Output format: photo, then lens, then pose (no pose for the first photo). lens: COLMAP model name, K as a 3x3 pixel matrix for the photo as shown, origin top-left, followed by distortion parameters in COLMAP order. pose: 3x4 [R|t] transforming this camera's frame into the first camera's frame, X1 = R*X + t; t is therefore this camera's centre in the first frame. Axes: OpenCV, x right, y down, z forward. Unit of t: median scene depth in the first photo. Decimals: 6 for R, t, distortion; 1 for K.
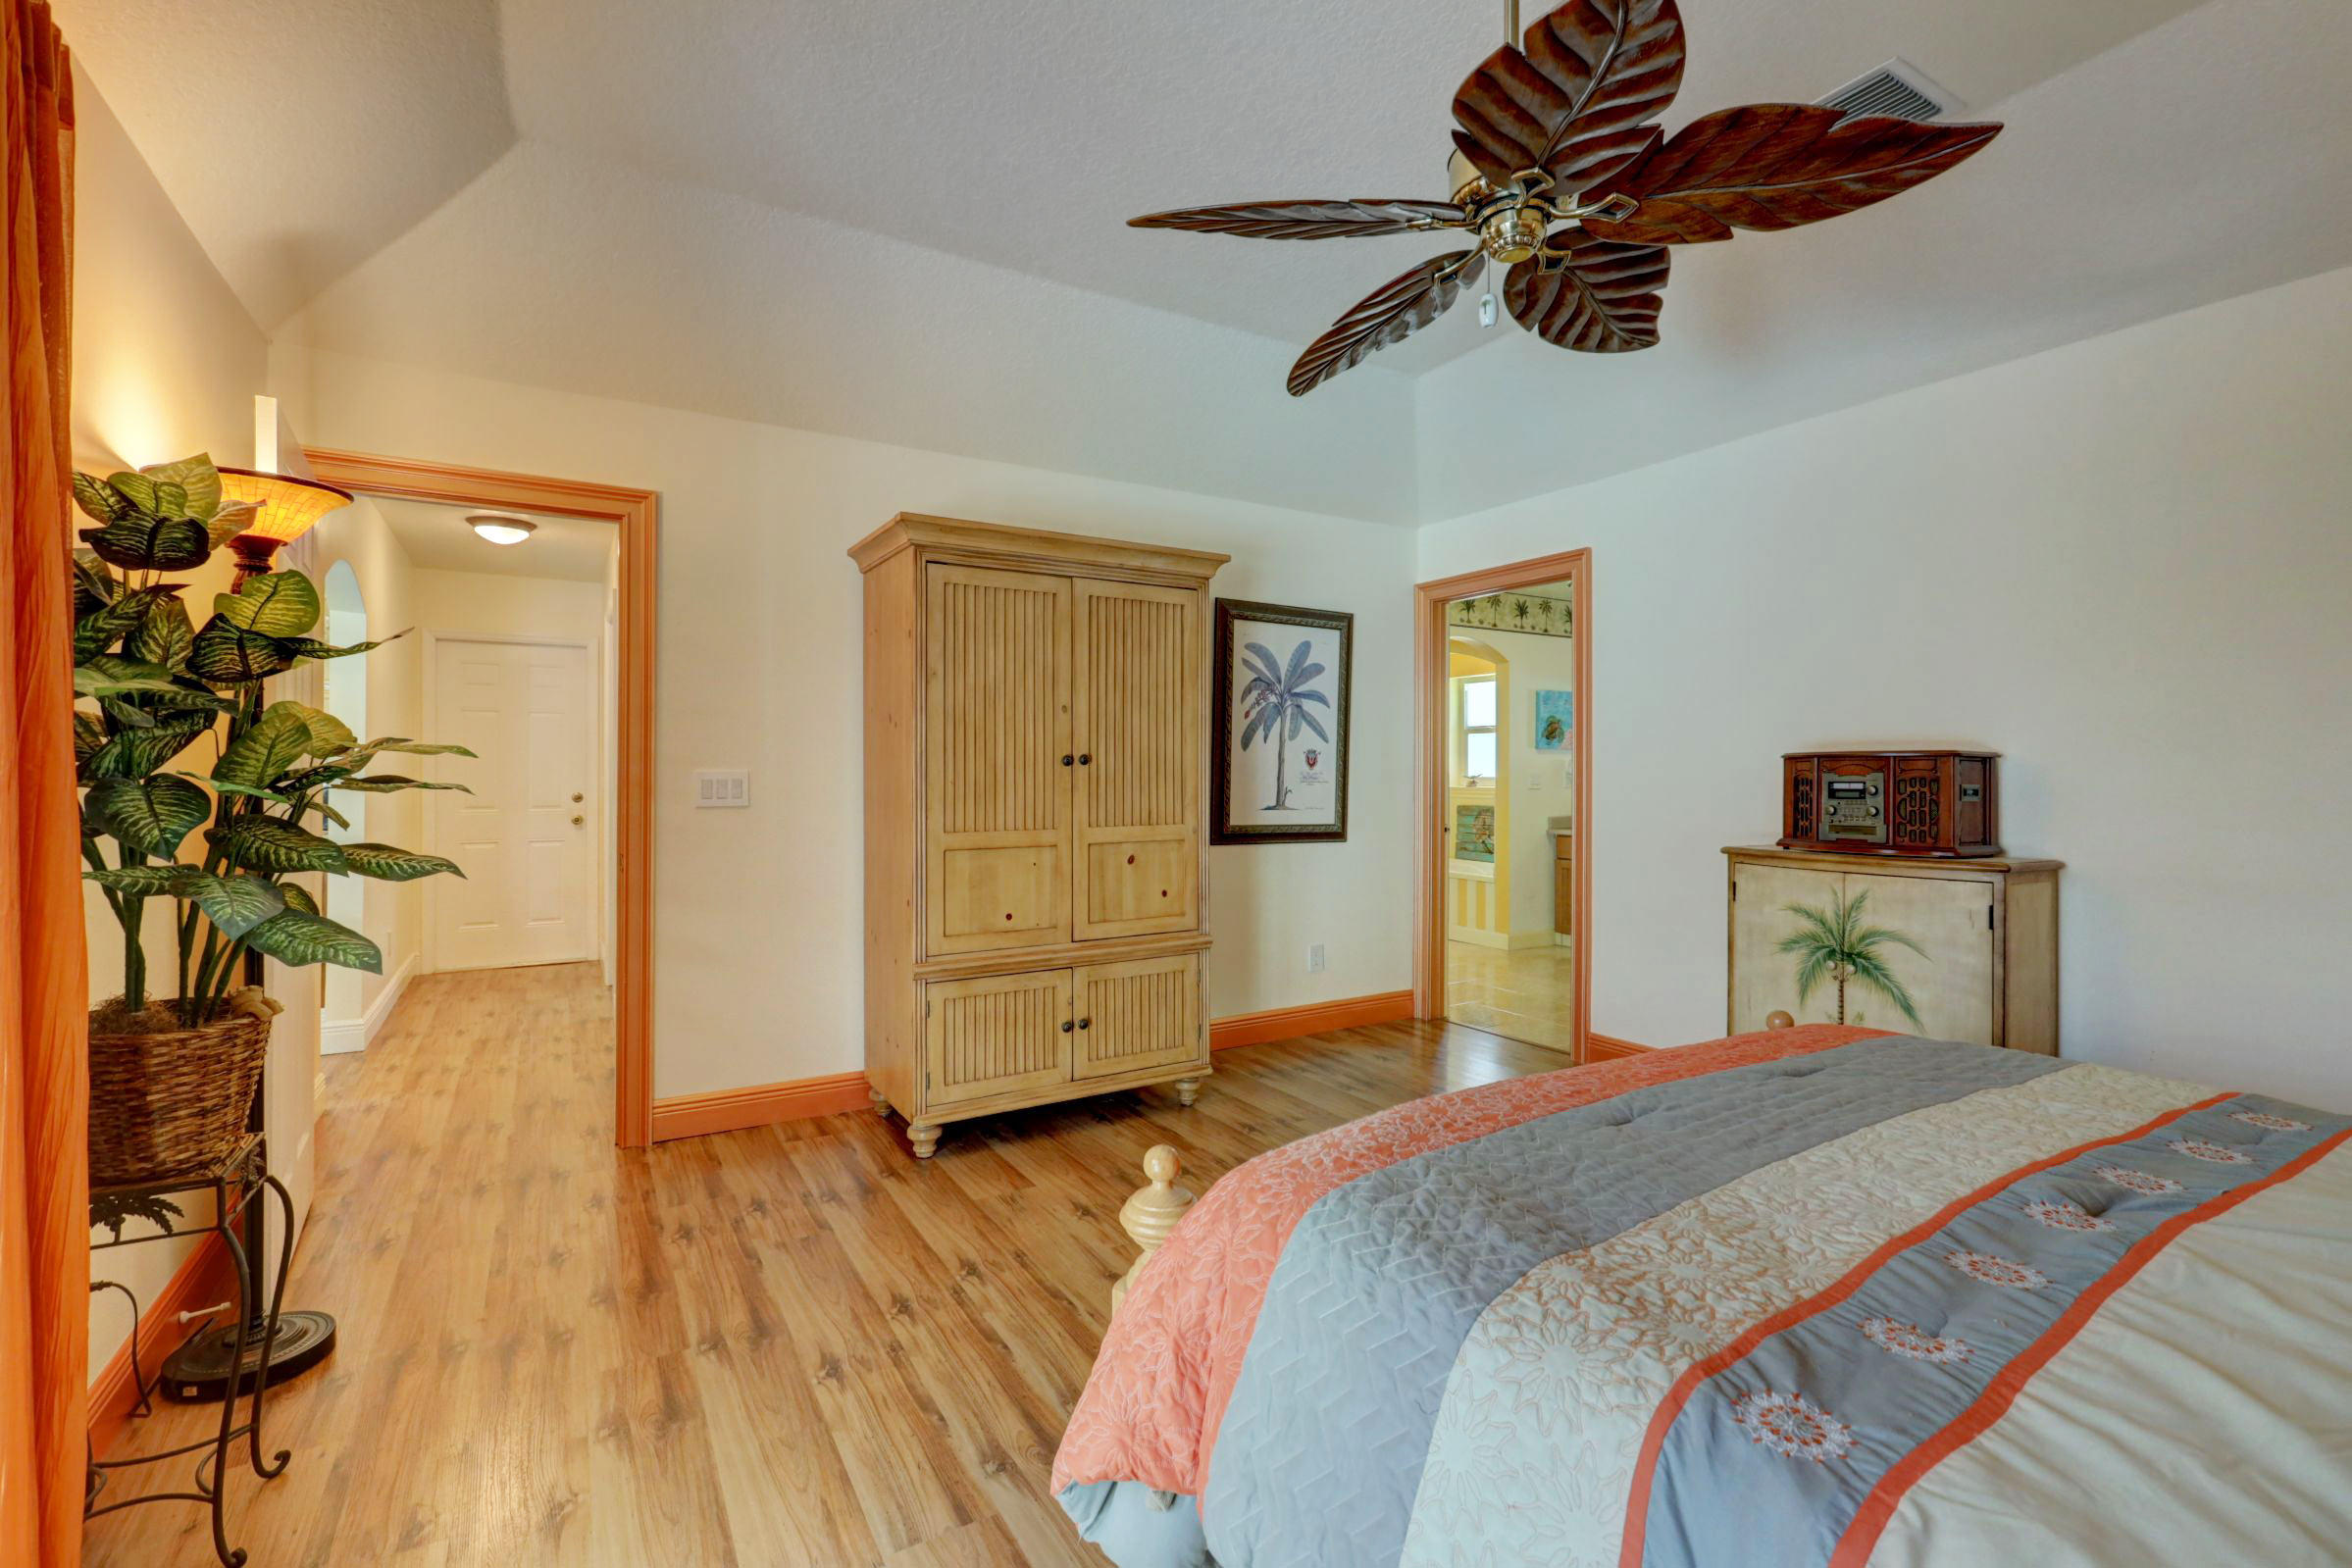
lens RADIAL K [[1052.5, 0, 1187.1], [0, 1052.5, 779.6], [0, 0, 1]] dist [0.002695, 0.000793]
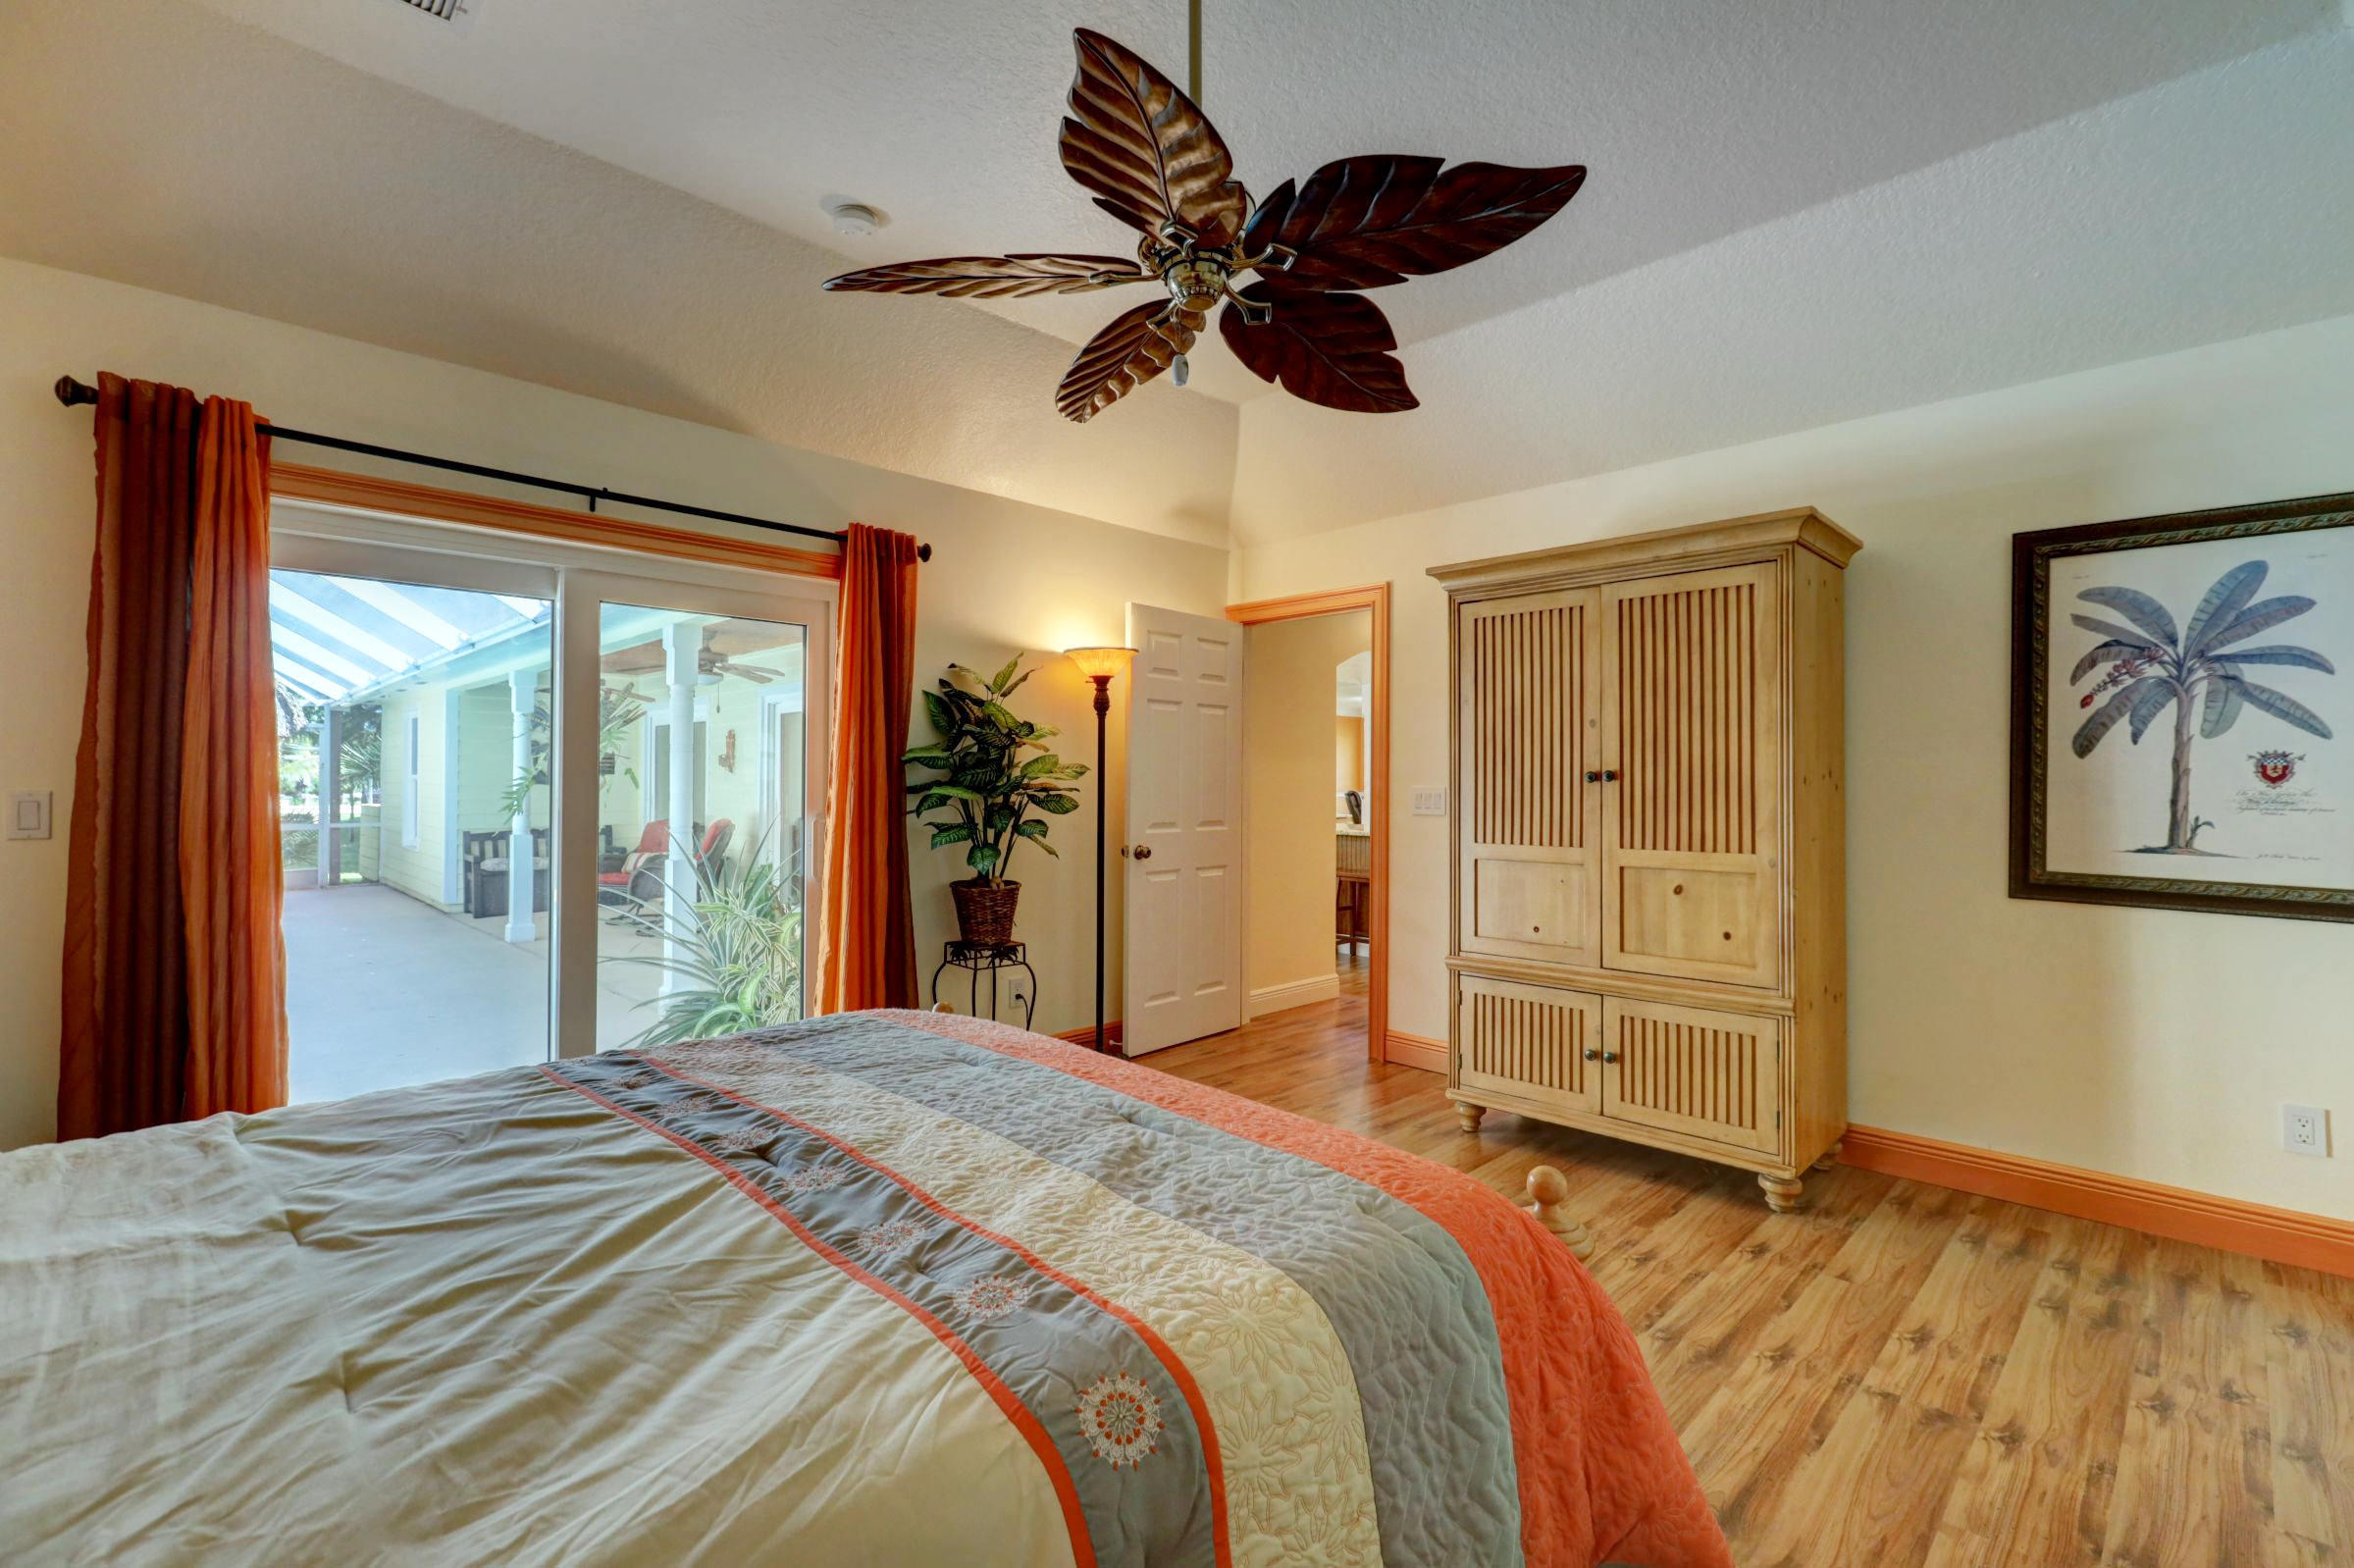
lens RADIAL K [[1053.5, 0, 1184.1], [0, 1053.5, 774.1], [0, 0, 1]] dist [0.002695, 0.000793]
pose [[0.230909, -0.007109, -0.972949, 0.562505], [-0.007966, 0.999926, -0.009196, -0.007024], [0.972943, 0.009874, 0.230835, 0.317867]]
